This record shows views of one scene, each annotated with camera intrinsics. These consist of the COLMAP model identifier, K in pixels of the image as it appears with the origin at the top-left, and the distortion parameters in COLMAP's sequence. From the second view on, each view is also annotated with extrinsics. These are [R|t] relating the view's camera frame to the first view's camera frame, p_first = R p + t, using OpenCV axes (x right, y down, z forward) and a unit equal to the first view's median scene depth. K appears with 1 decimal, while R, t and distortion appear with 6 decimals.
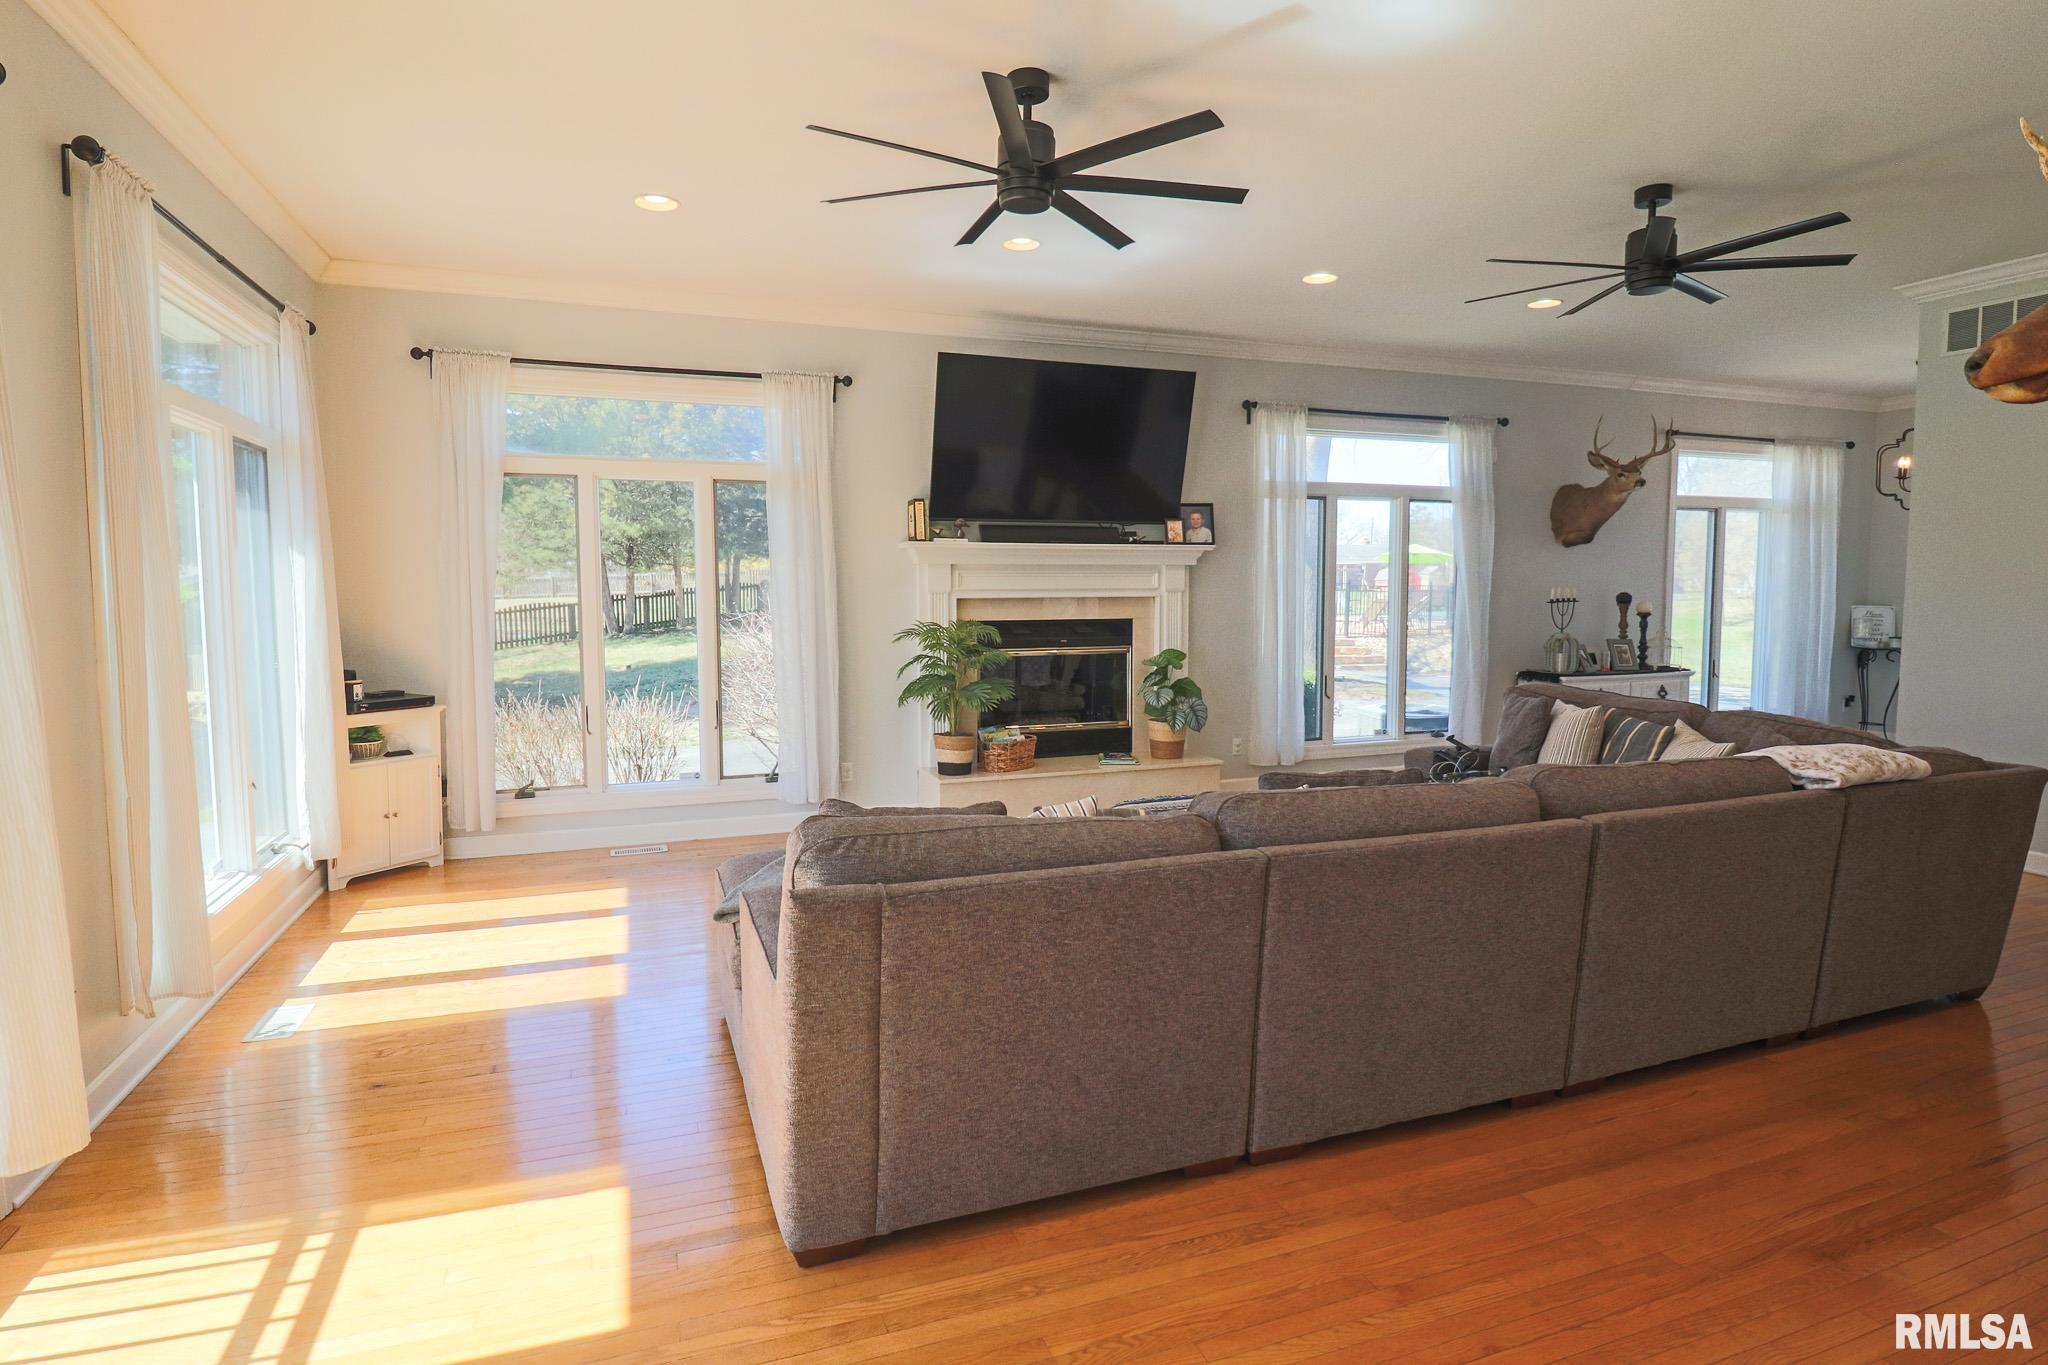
lens RADIAL K [[1060.5, 0, 1016.9], [0, 1060.5, 668.7], [0, 0, 1]] dist [-0.003242, -0.010609]
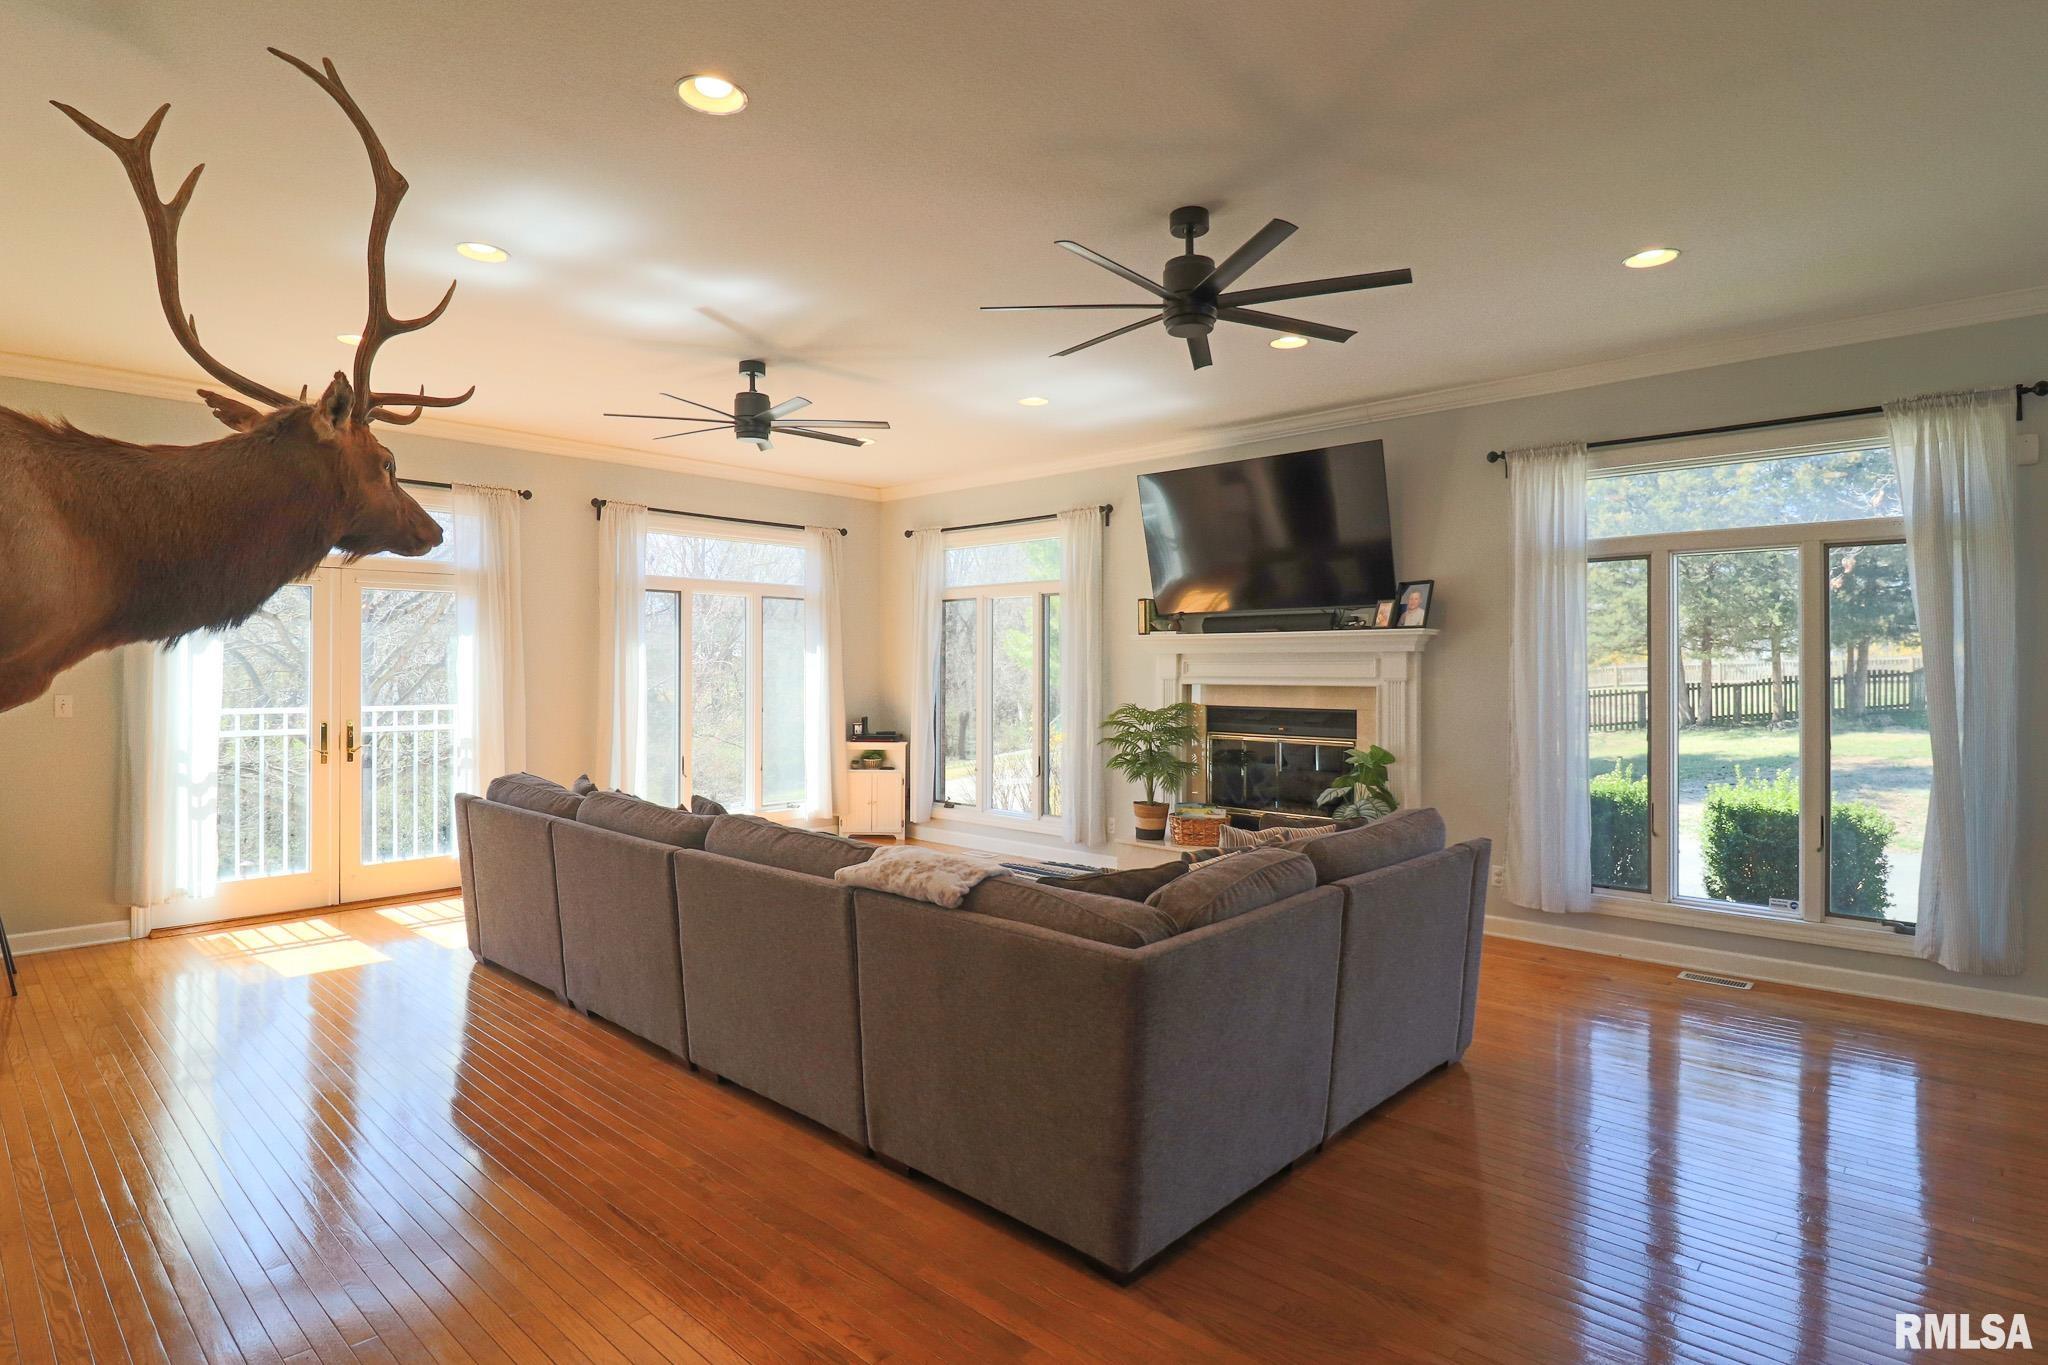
lens RADIAL K [[1060.5, 0, 1010.6], [0, 1060.5, 673.2], [0, 0, 1]] dist [-0.003242, -0.010609]
pose [[0.445130, 0.007801, -0.895432, 0.879491], [-0.076359, 0.996651, -0.029275, -0.032028], [0.892204, 0.081405, 0.444235, 0.348841]]
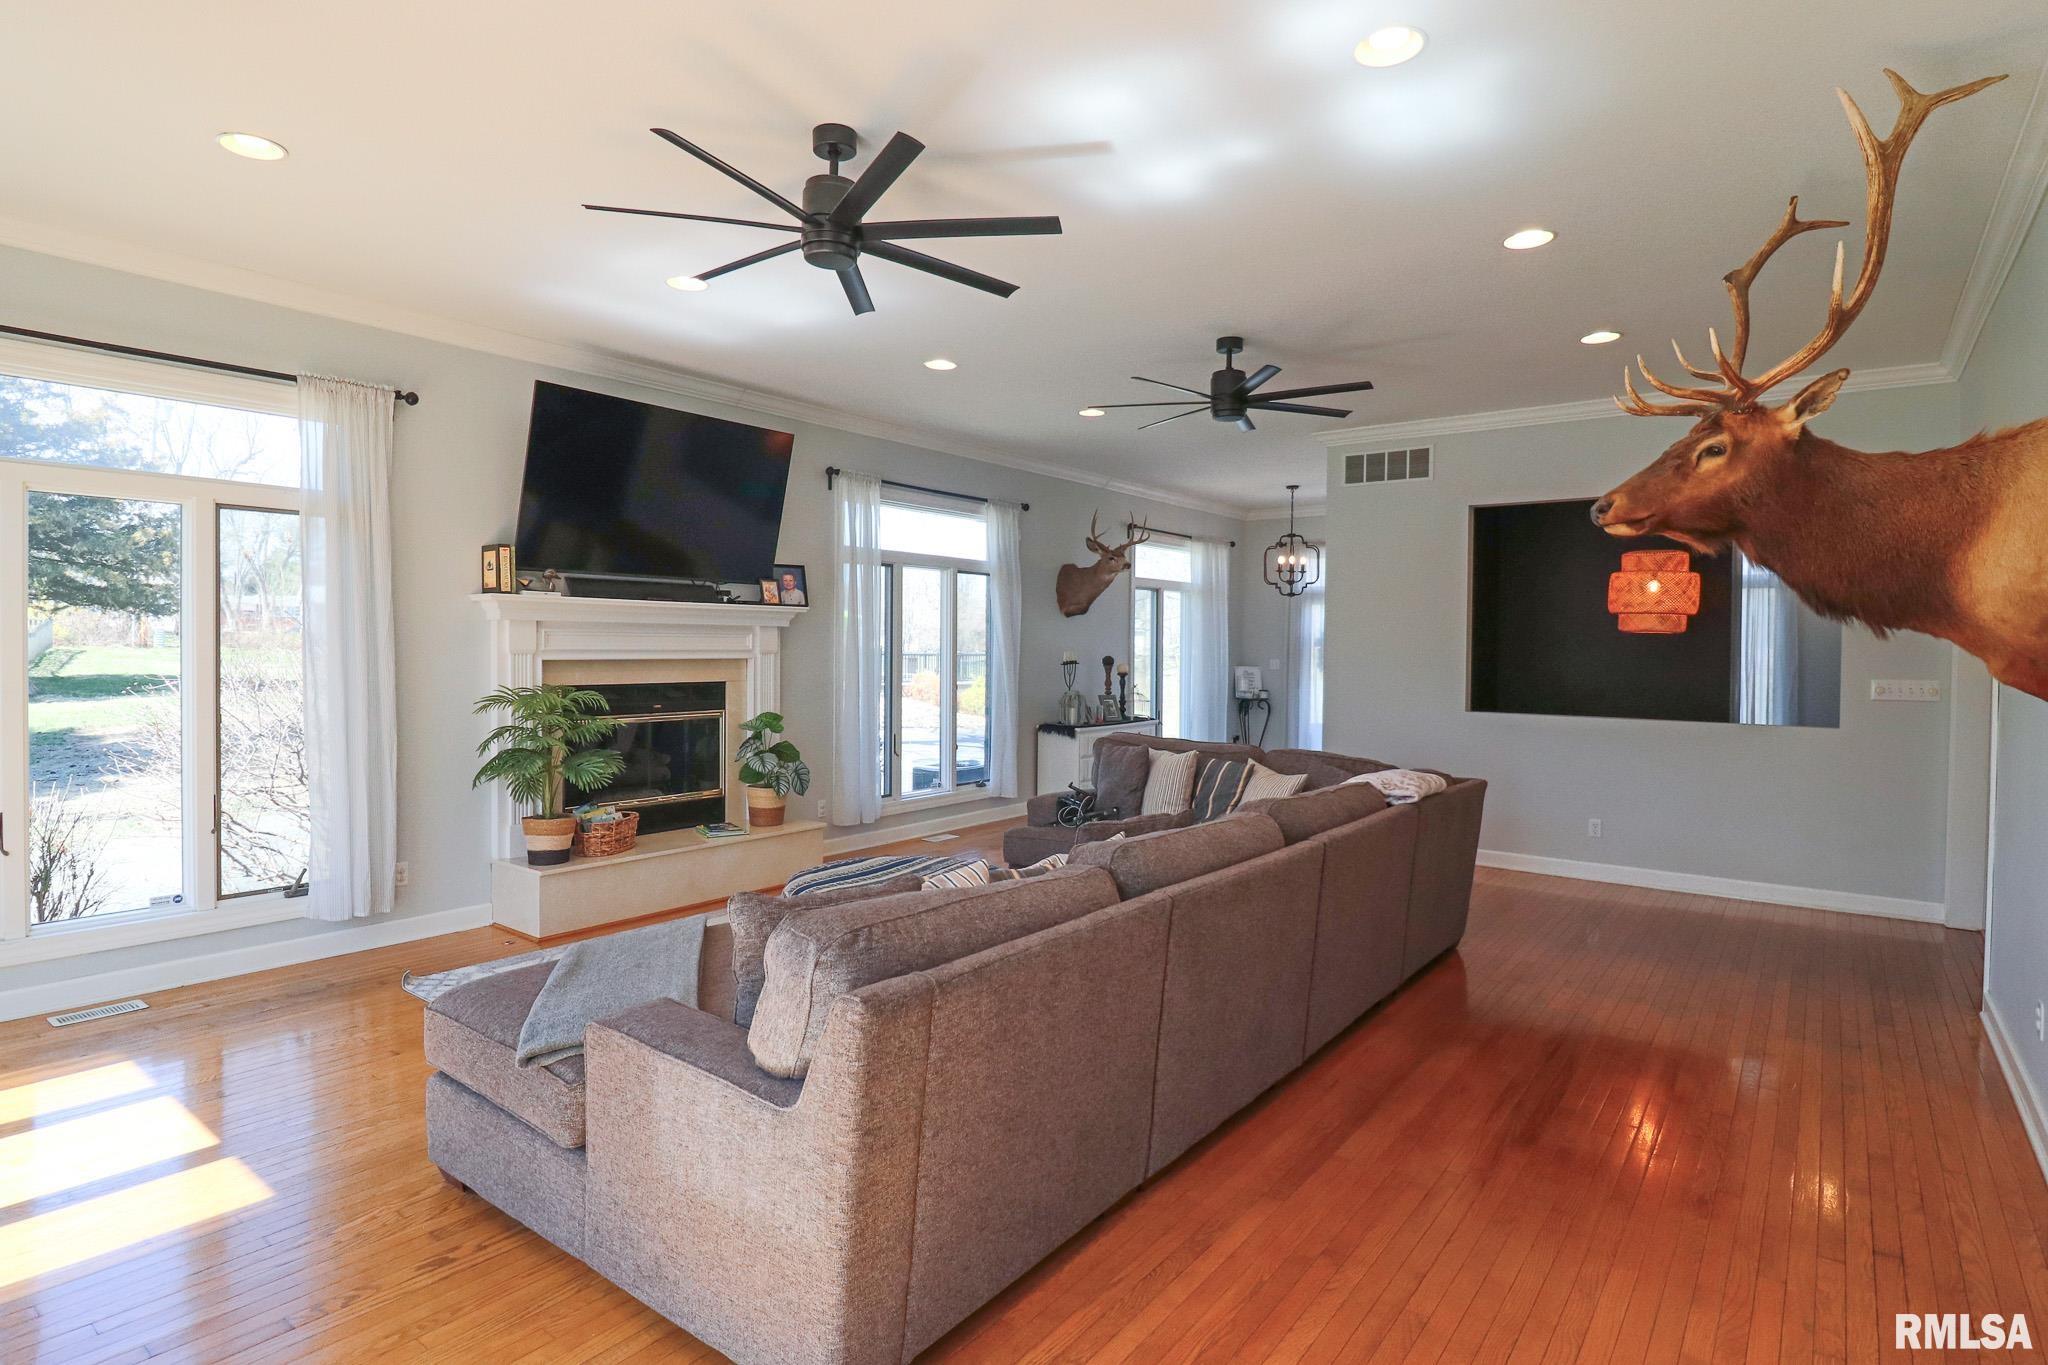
lens RADIAL K [[1060.5, 0, 1024.1], [0, 1060.5, 669.1], [0, 0, 1]] dist [-0.003242, -0.010609]
pose [[0.843335, -0.001802, 0.537385, -0.195267], [0.032162, 0.998371, -0.047125, -0.005134], [-0.536425, 0.057025, 0.842019, 0.056533]]
